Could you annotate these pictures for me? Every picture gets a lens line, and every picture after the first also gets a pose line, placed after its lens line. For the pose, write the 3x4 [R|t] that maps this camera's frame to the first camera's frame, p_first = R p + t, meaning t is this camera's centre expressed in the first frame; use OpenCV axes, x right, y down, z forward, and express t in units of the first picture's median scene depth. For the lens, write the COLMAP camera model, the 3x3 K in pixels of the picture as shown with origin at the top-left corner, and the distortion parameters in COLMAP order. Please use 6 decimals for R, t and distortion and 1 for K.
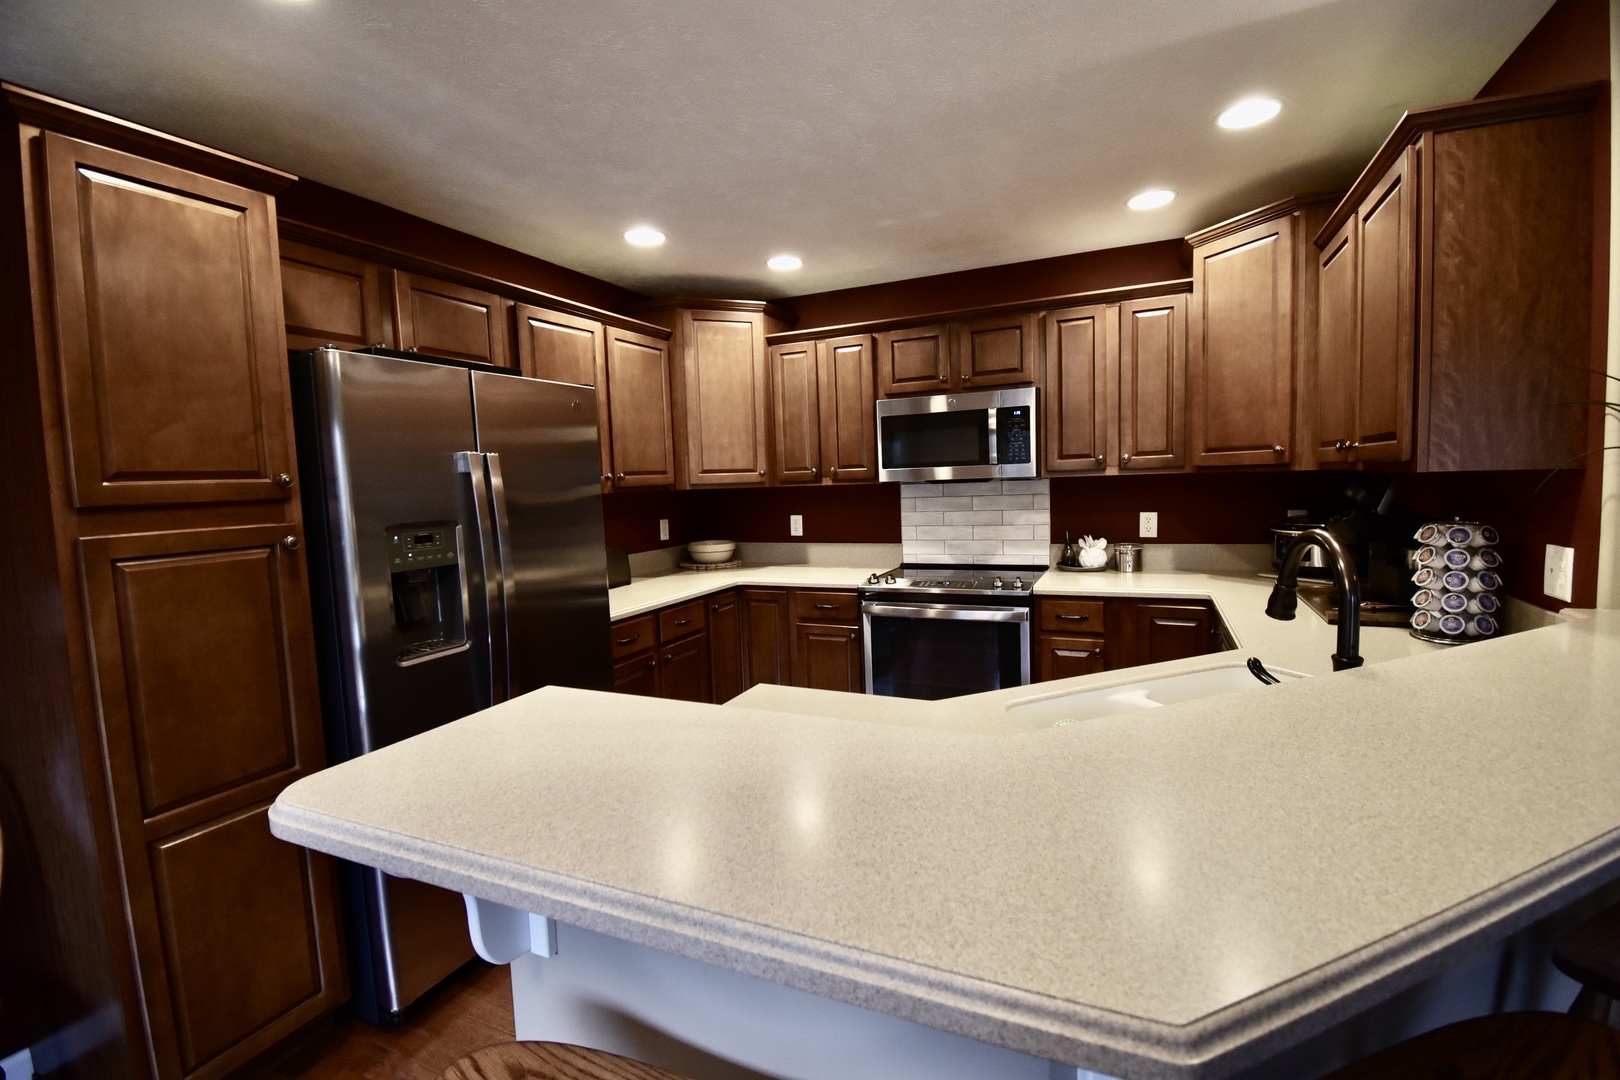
lens RADIAL K [[713.8, 0, 817.9], [0, 713.8, 537.9], [0, 0, 1]] dist [0.018855, -0.026528]
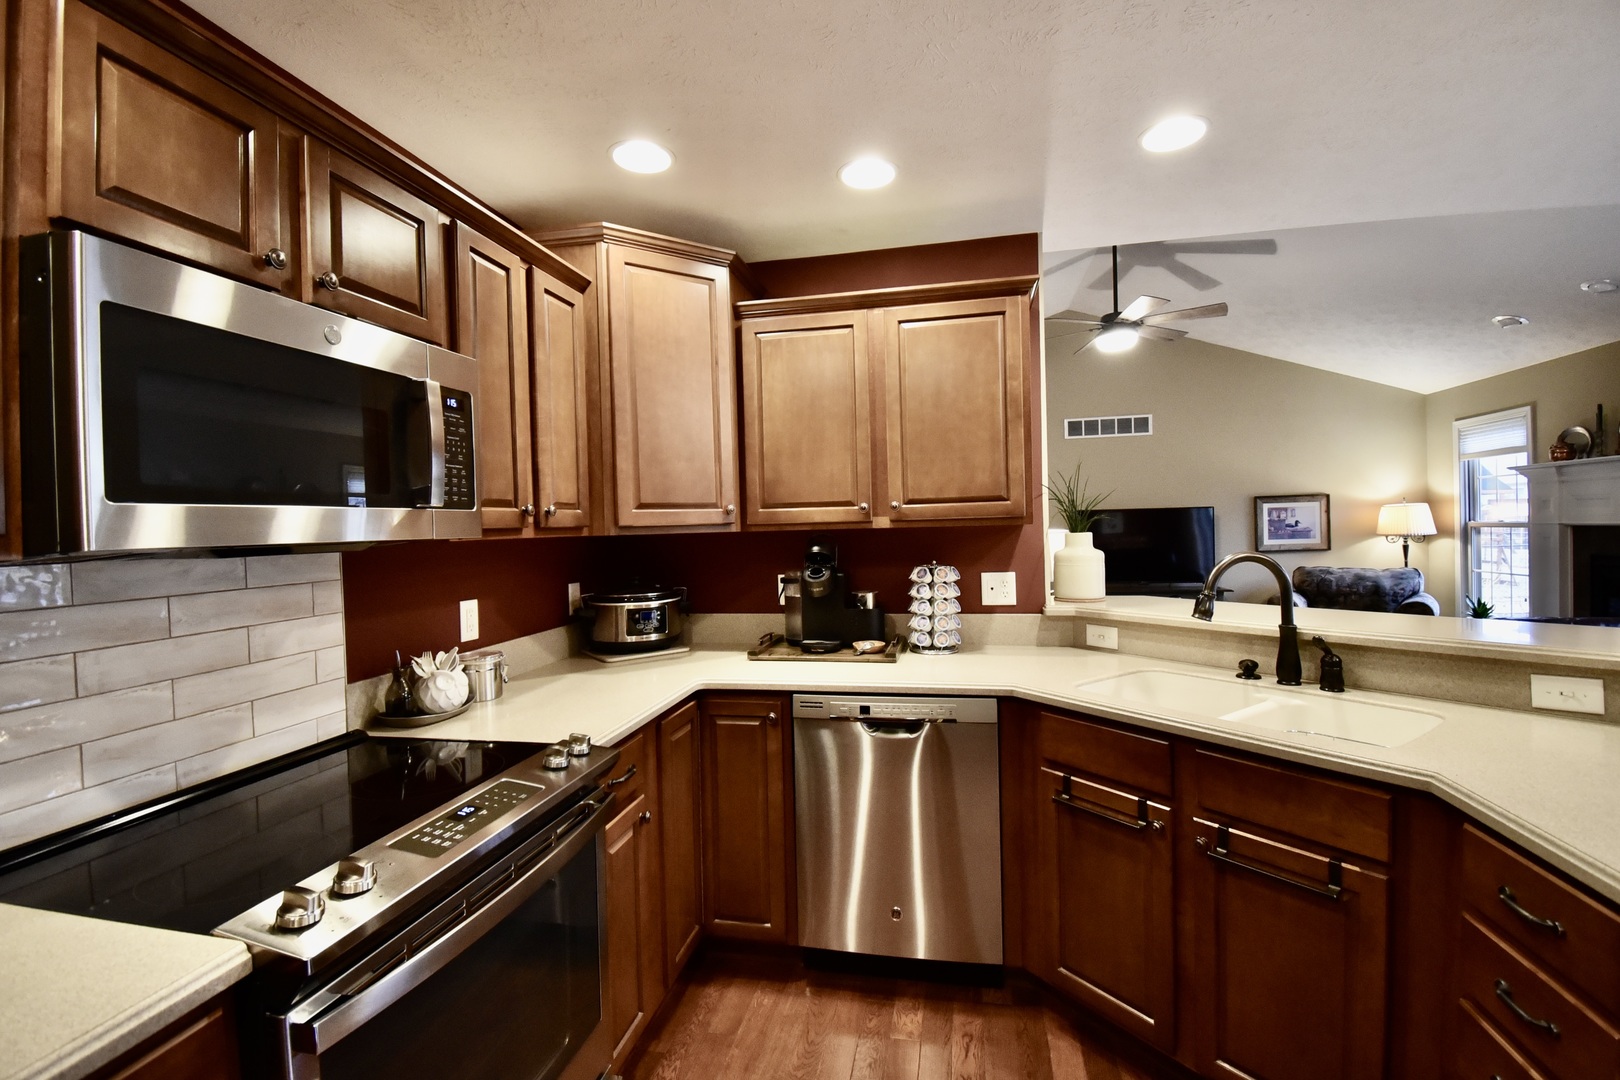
lens RADIAL K [[713.8, 0, 817.9], [0, 713.8, 537.9], [0, 0, 1]] dist [0.018855, -0.026528]
pose [[-0.214978, 0.025419, 0.976288, -0.236930], [0.114704, 0.993399, -0.000607, -0.058813], [-0.969860, 0.111854, -0.216474, 0.887253]]
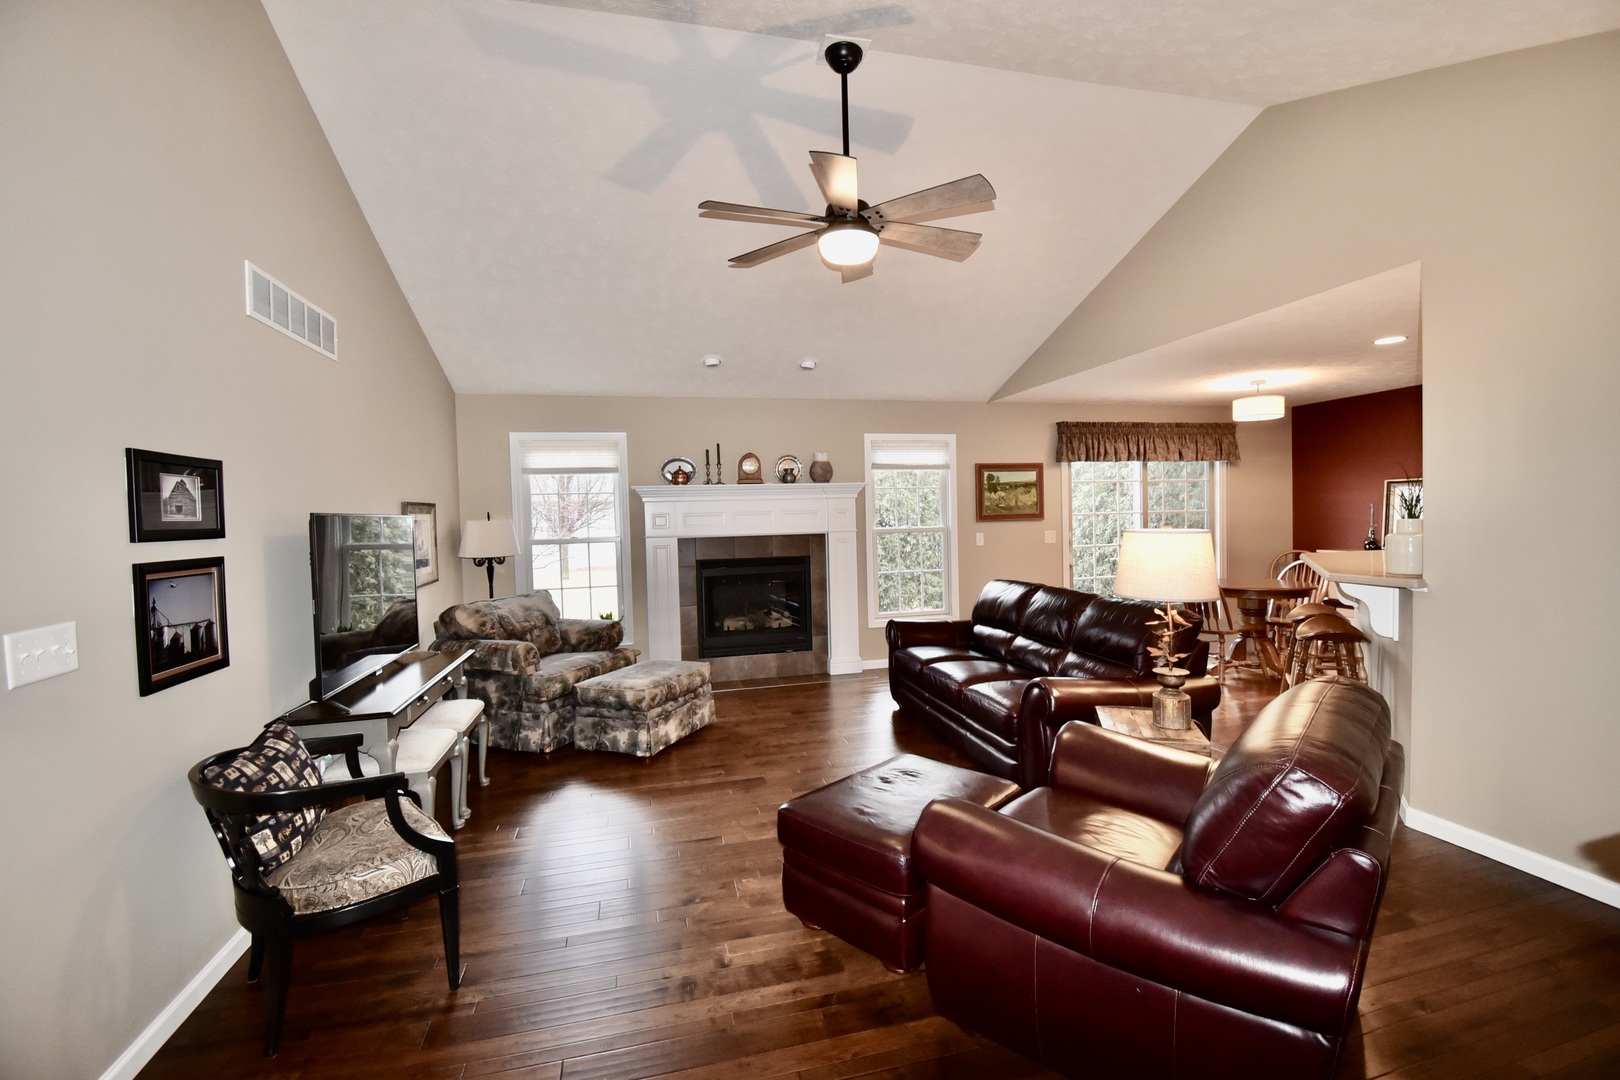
lens RADIAL K [[713.8, 0, 817.9], [0, 713.8, 537.9], [0, 0, 1]] dist [0.018855, -0.026528]
pose [[-0.782663, 0.074879, -0.617925, 1.798058], [0.001762, 0.993000, 0.118099, -0.122896], [0.622443, 0.091343, -0.777317, 0.669484]]
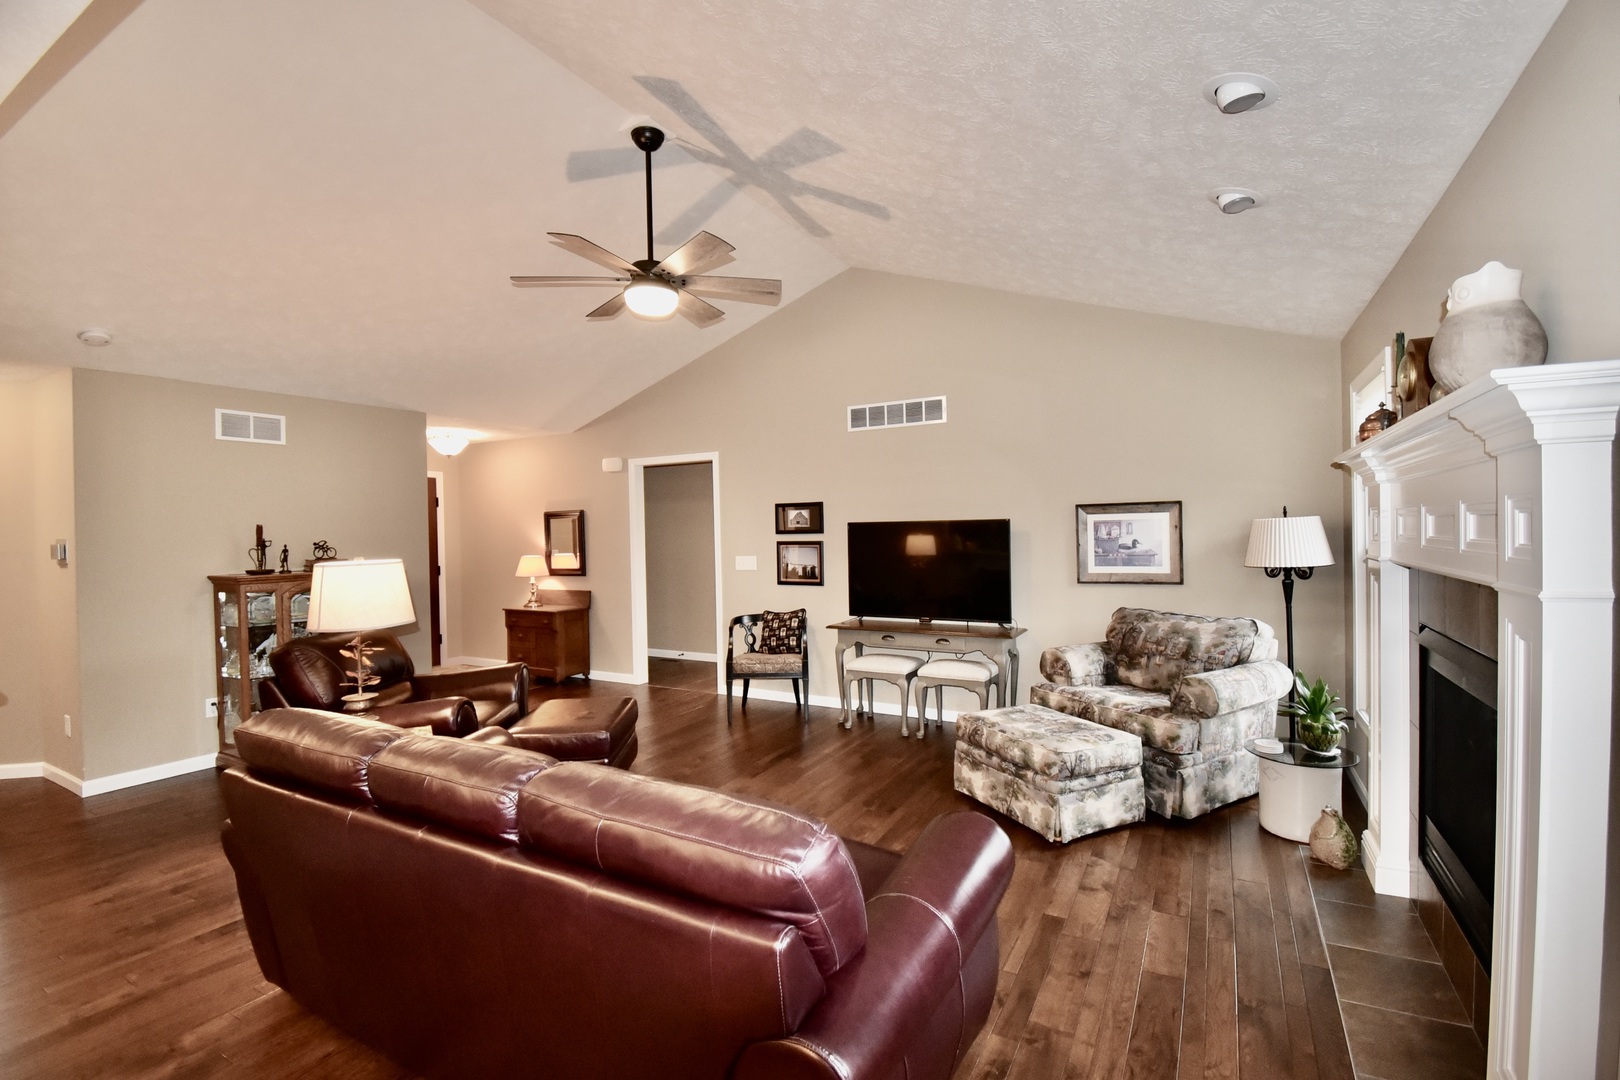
lens RADIAL K [[713.8, 0, 817.9], [0, 713.8, 537.9], [0, 0, 1]] dist [0.018855, -0.026528]
pose [[0.087679, 0.022063, 0.995904, 0.014633], [0.097578, 0.994756, -0.030628, 0.029811], [-0.991358, 0.099864, 0.085067, -0.437558]]
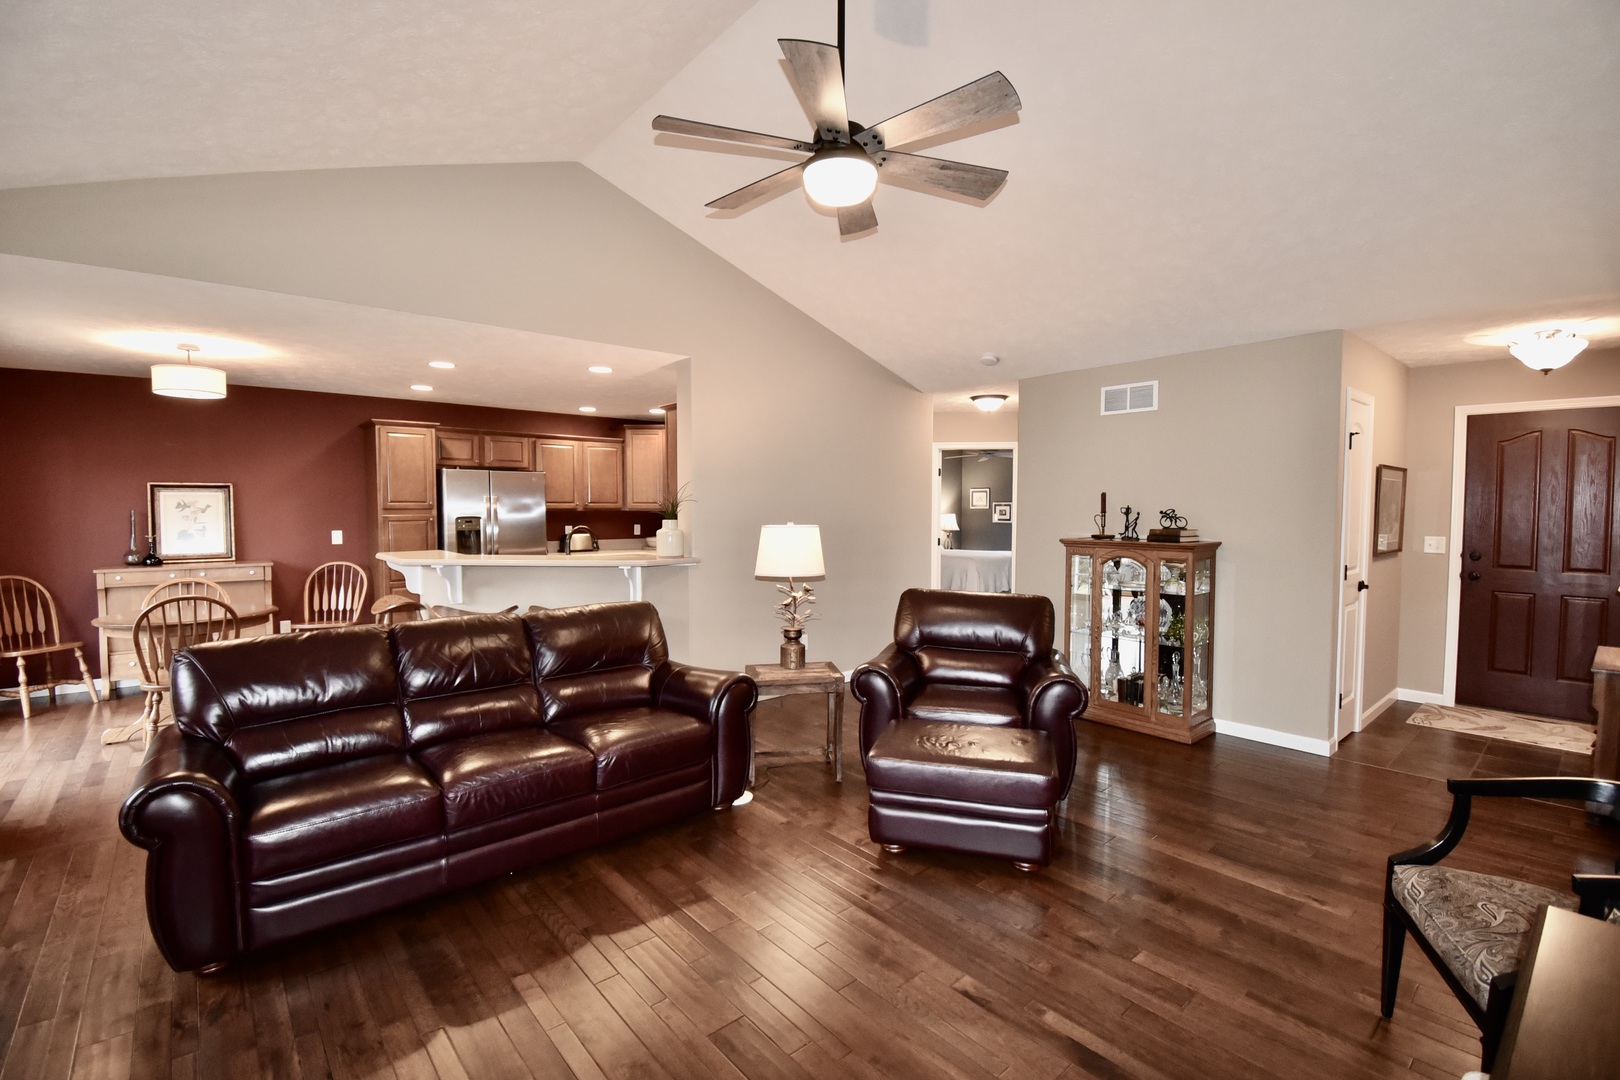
lens RADIAL K [[713.8, 0, 817.9], [0, 713.8, 537.9], [0, 0, 1]] dist [0.018855, -0.026528]
pose [[0.905701, 0.054999, -0.420333, 1.448935], [-0.067529, 0.997605, -0.014973, 0.010500], [0.418503, 0.041946, 0.907246, -0.843426]]
